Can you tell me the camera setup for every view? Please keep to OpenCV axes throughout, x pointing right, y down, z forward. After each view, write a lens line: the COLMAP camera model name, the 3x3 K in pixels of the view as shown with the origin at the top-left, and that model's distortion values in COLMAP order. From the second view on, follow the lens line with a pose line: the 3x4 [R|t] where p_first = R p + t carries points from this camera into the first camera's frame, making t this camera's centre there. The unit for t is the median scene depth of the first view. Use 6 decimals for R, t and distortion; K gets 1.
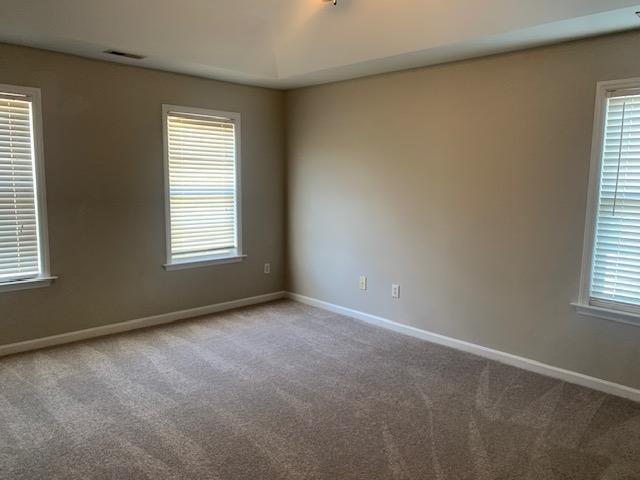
lens RADIAL K [[489.0, 0, 320.0], [0, 489.0, 240.0], [0, 0, 1]] dist [0.074751, -0.148309]
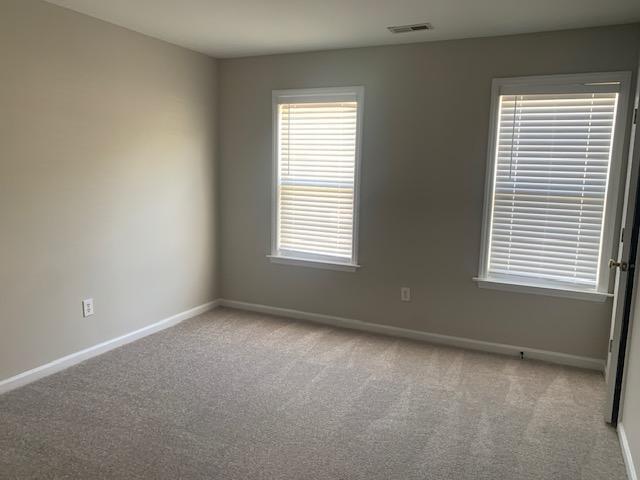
lens RADIAL K [[571.2, 0, 320.0], [0, 571.2, 240.0], [0, 0, 1]] dist [0.003289, -0.258202]
pose [[0.288099, 0.115328, -0.950631, 0.689133], [-0.132796, 0.987941, 0.079609, -0.074268], [0.948348, 0.103305, 0.299940, 0.656467]]
